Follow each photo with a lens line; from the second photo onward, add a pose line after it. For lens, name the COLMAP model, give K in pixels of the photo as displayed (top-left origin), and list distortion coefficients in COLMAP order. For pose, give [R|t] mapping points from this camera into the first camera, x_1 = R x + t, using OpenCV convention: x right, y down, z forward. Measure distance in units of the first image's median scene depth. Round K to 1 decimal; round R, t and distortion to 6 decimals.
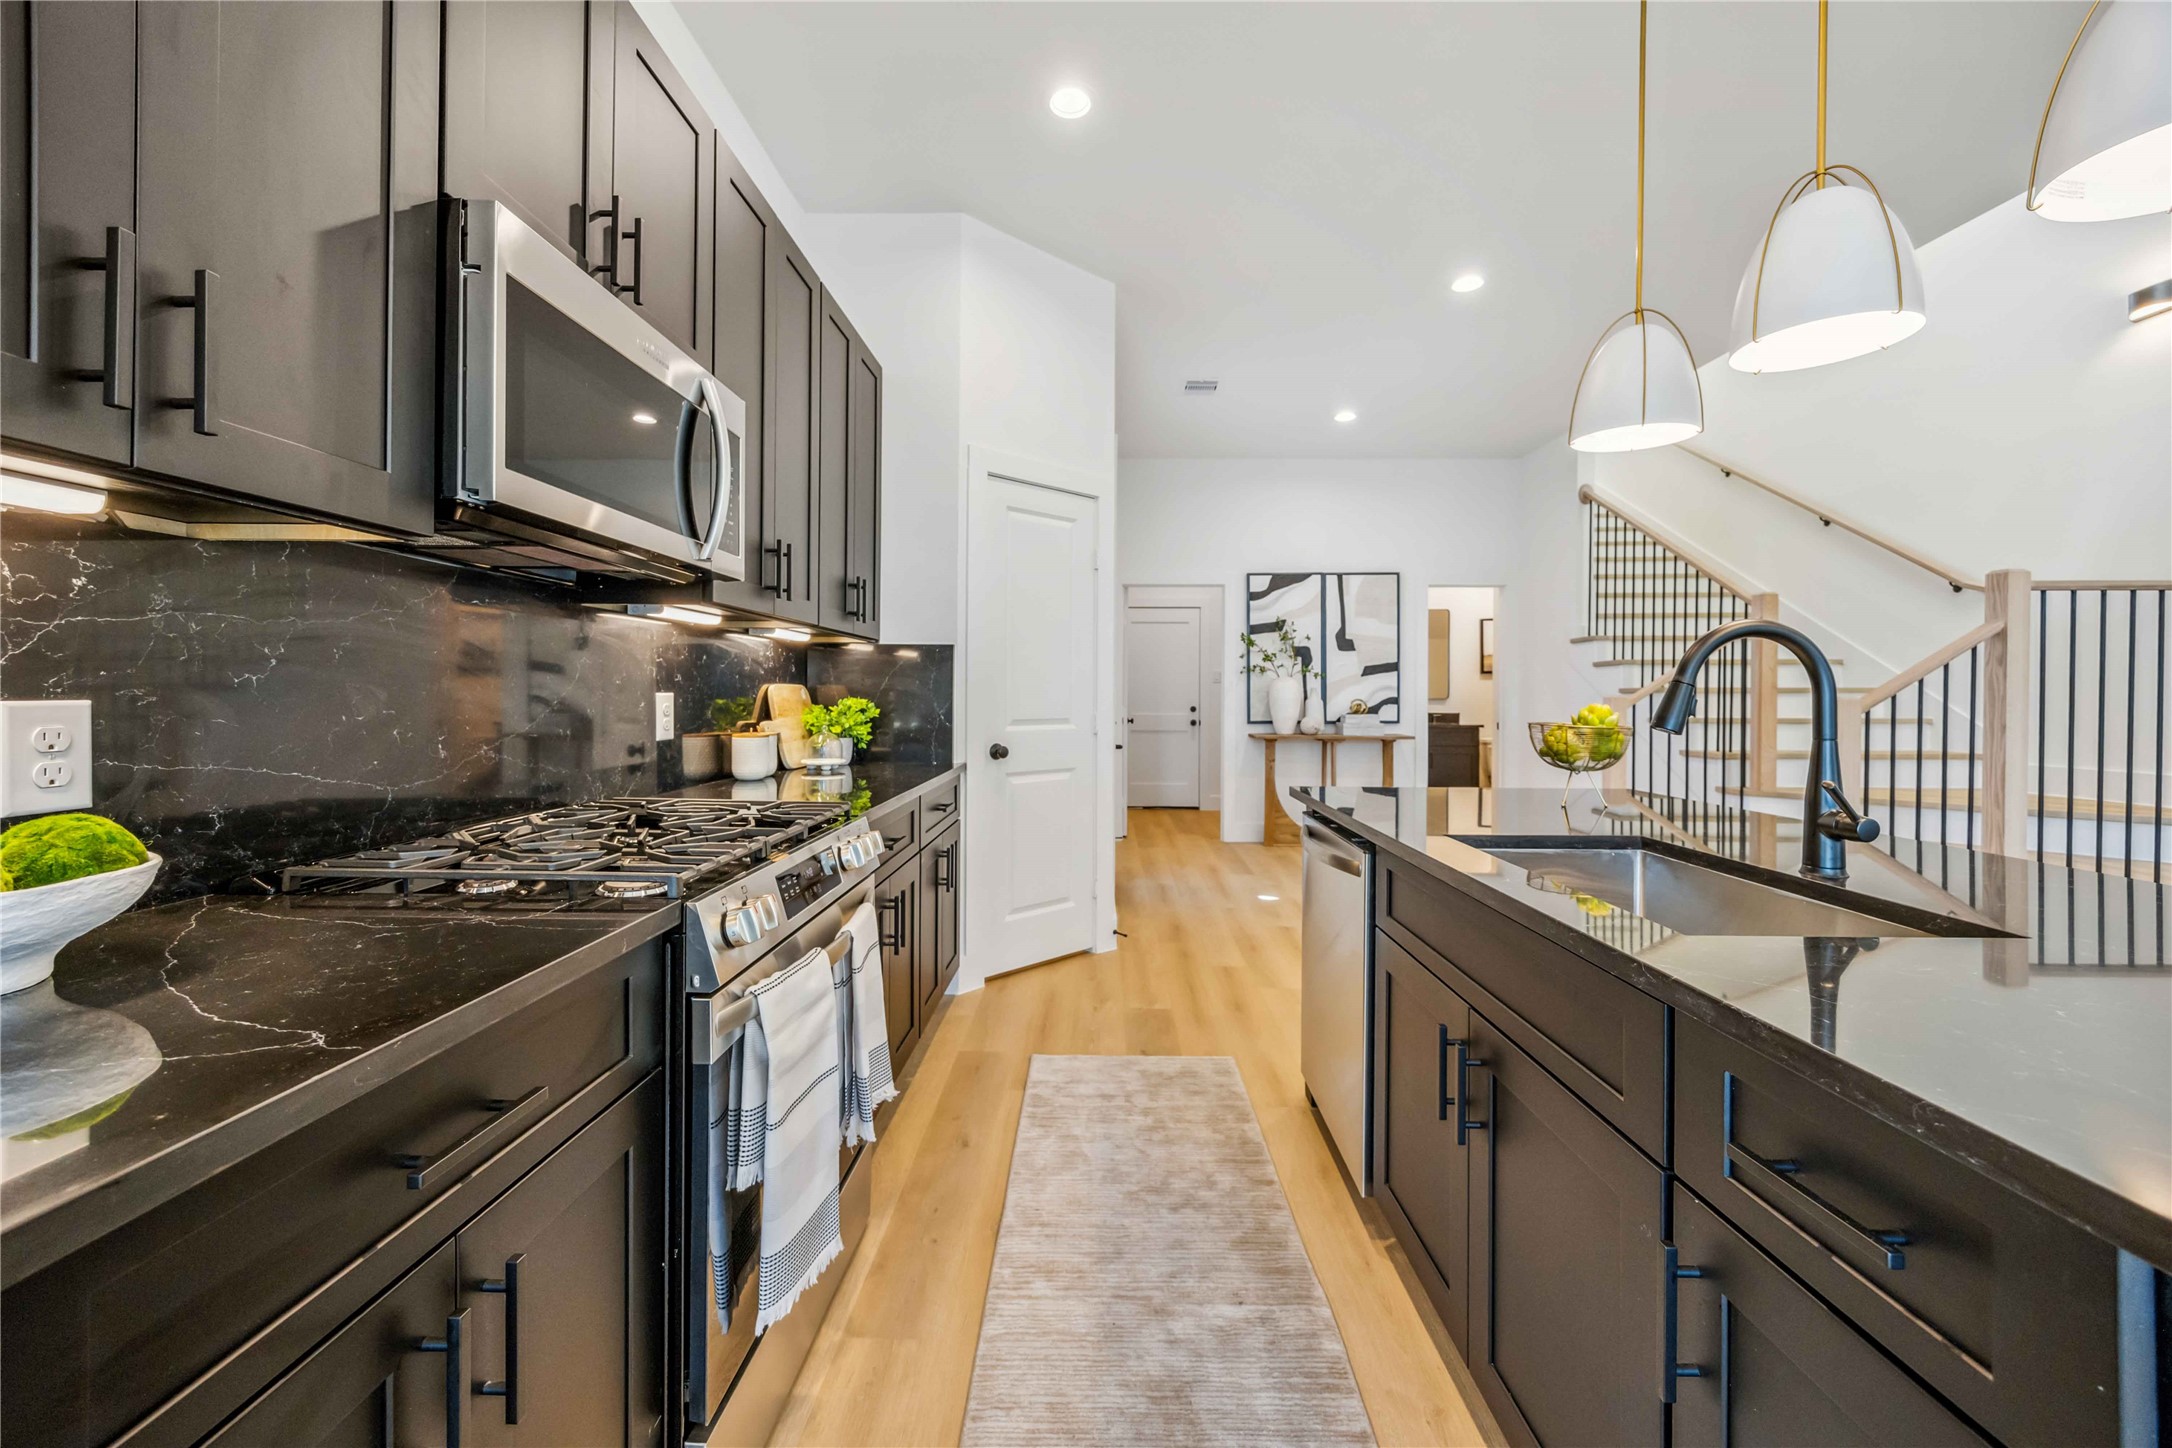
lens RADIAL K [[829.3, 0, 1089.6], [0, 829.3, 695.4], [0, 0, 1]] dist [-0.001099, -0.000076]
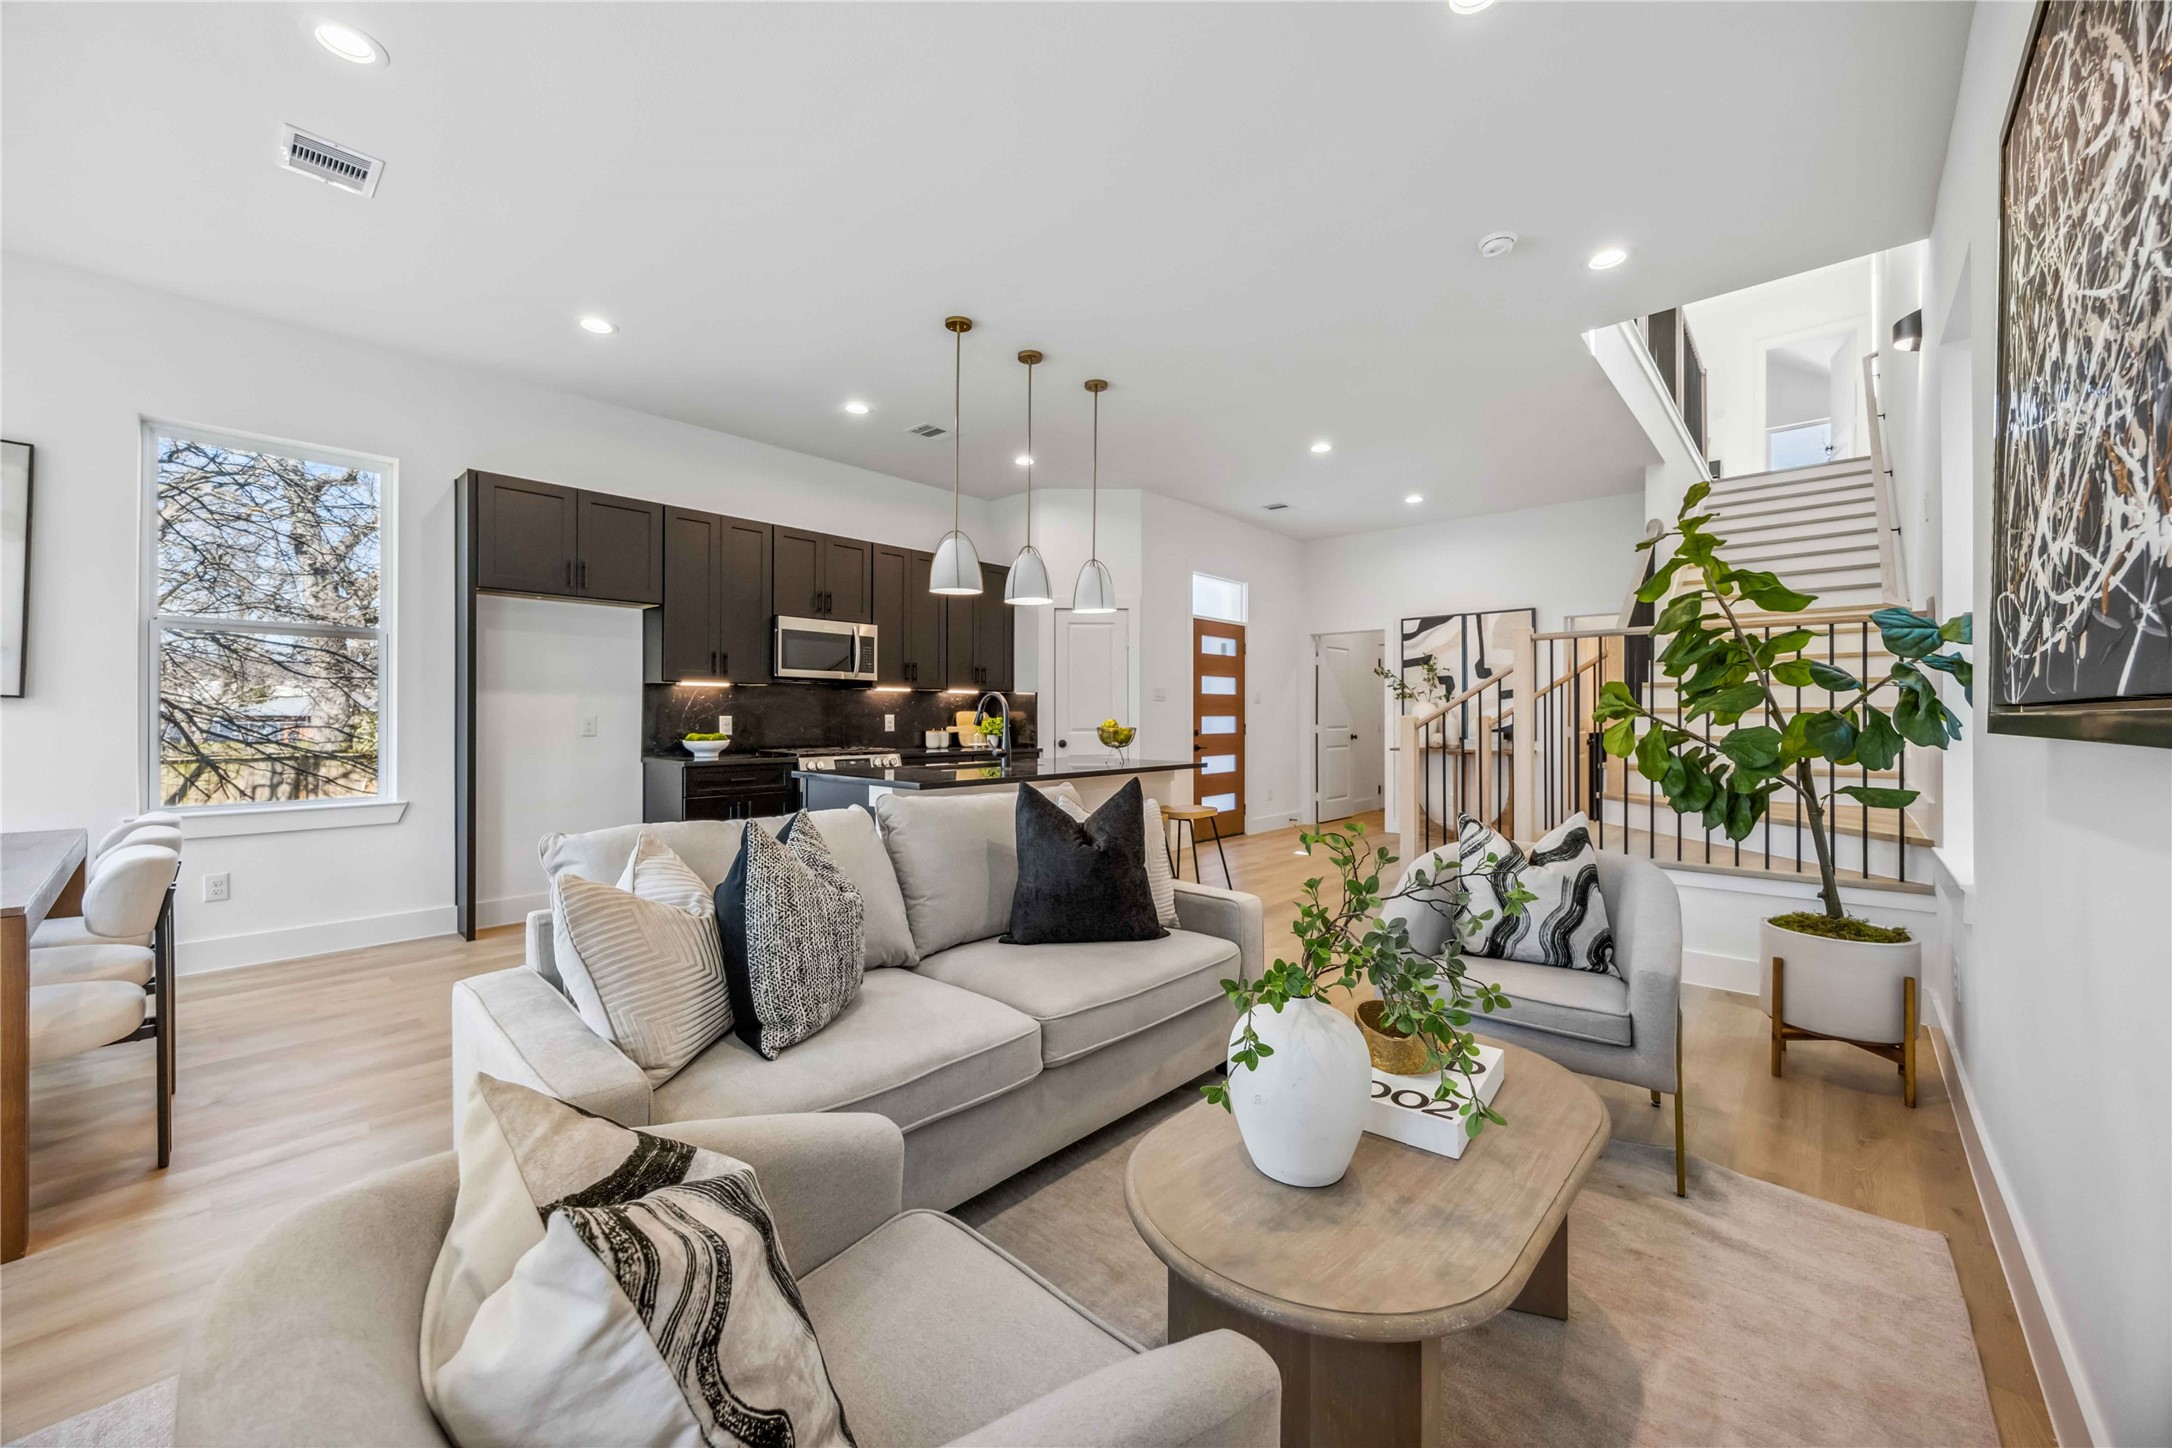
lens RADIAL K [[826.3, 0, 1083.1], [0, 826.3, 713.4], [0, 0, 1]] dist [-0.001830, -0.000132]
pose [[0.753021, -0.003685, -0.657986, 0.650720], [-0.000645, 0.999980, -0.006338, 0.003345], [0.657996, 0.005197, 0.753004, -0.254706]]
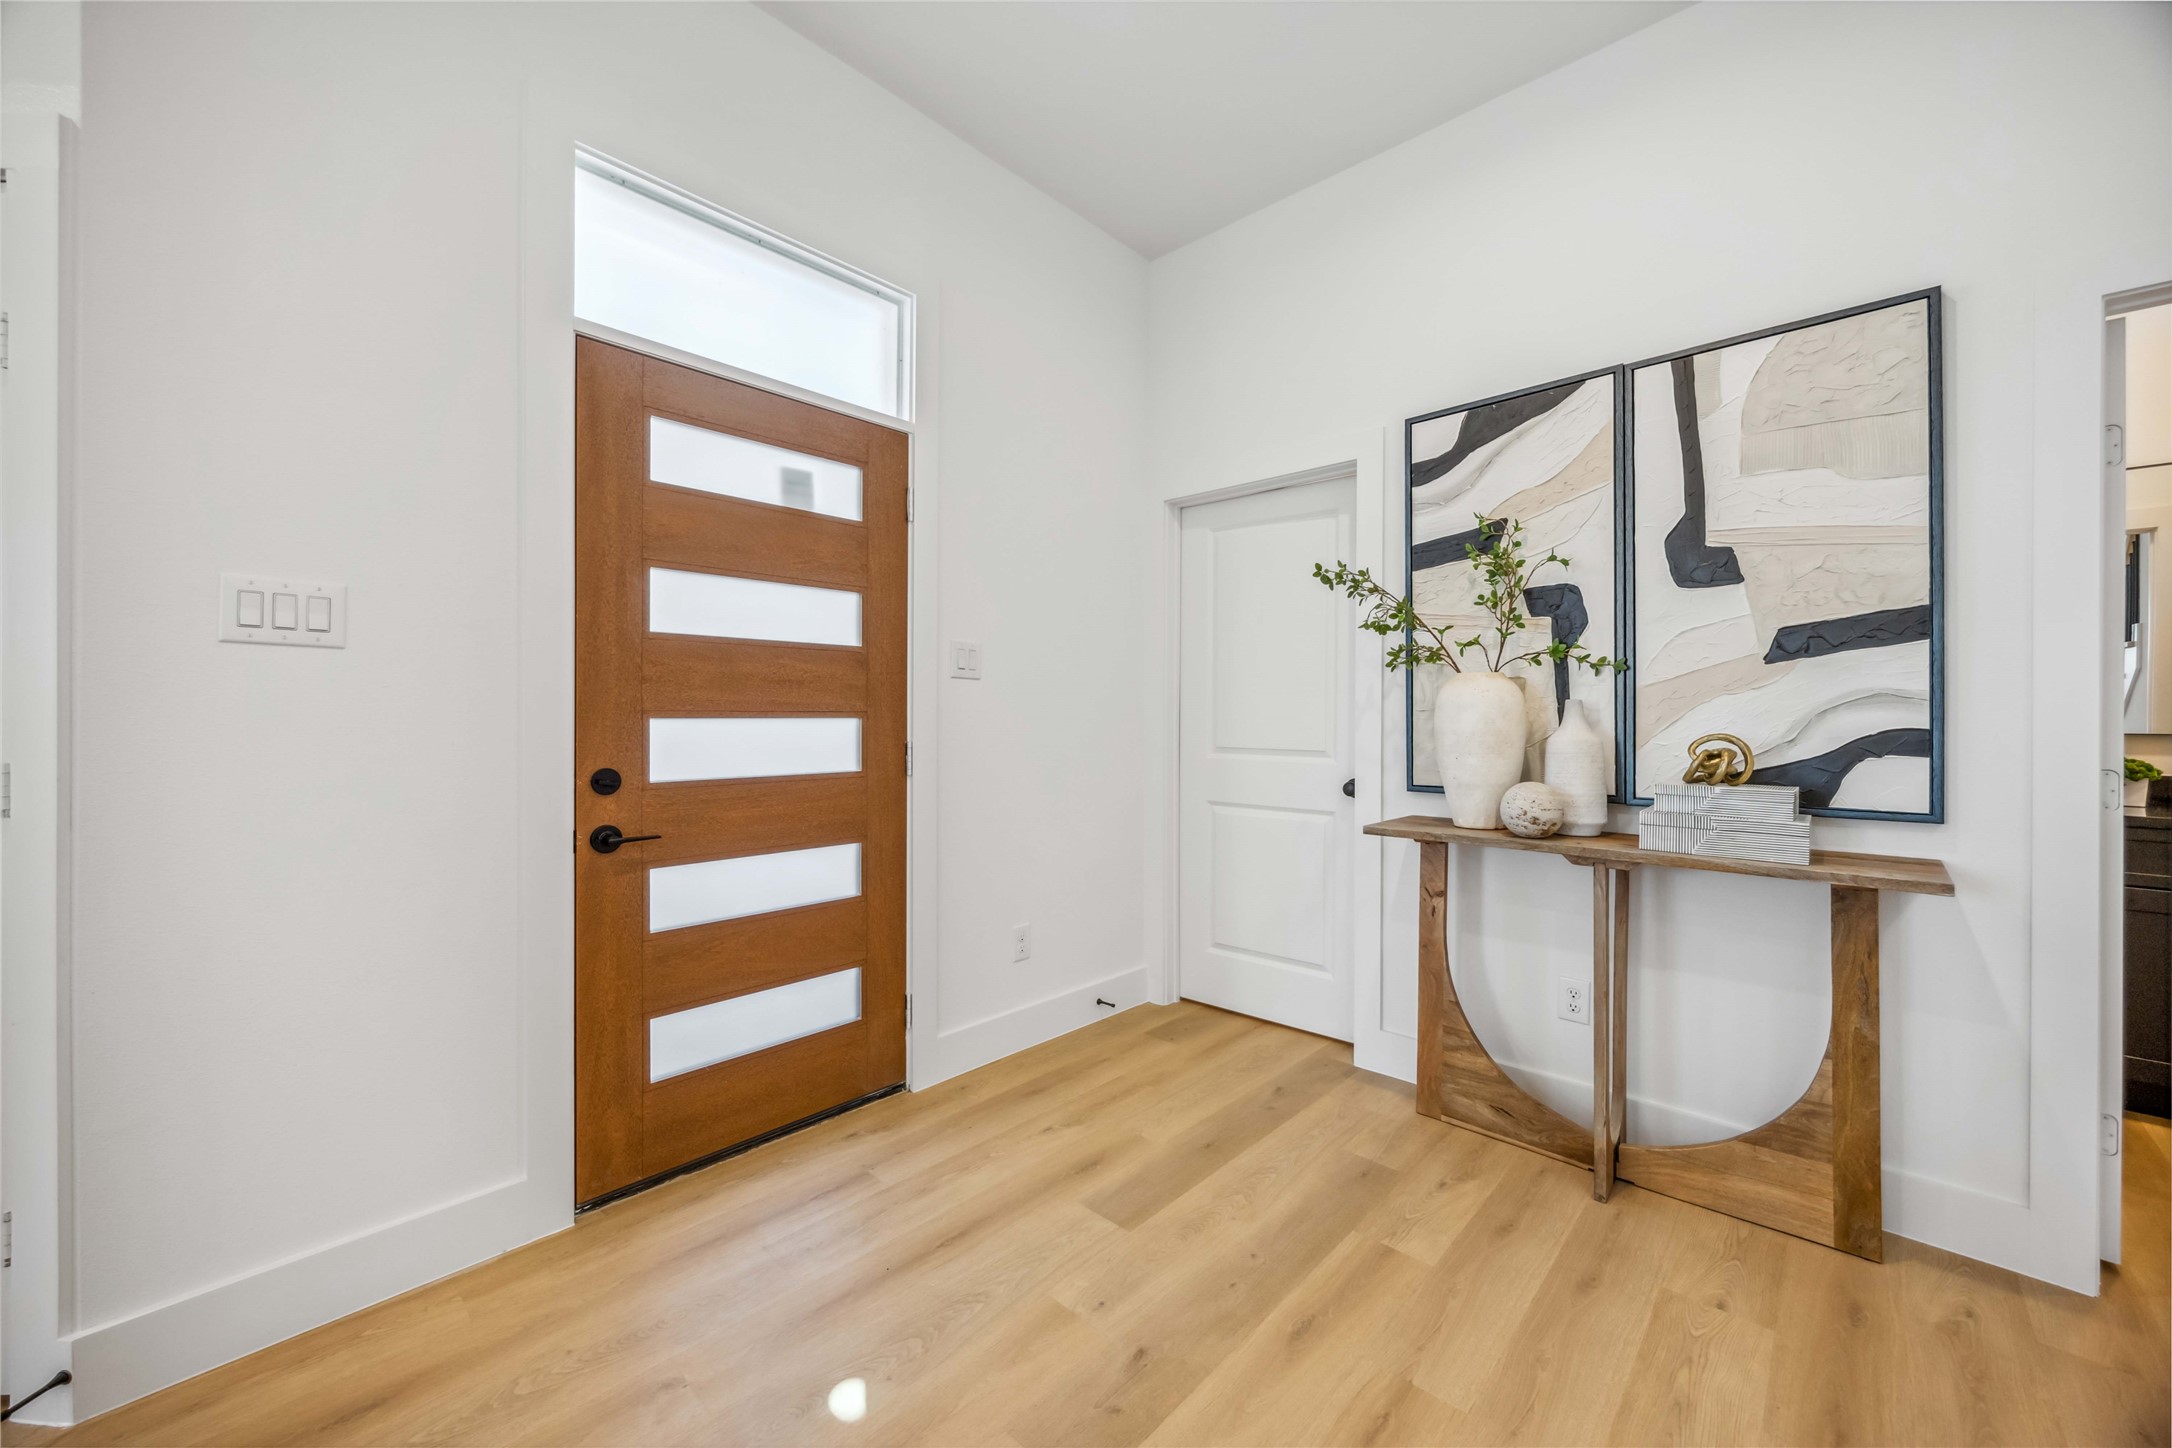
lens RADIAL K [[826.3, 0, 1083.1], [0, 826.3, 713.4], [0, 0, 1]] dist [-0.001830, -0.000132]
pose [[0.741900, -0.000064, -0.670511, 0.345286], [-0.004878, 0.999973, -0.005493, -0.000689], [0.670493, 0.007346, 0.741879, 0.596746]]
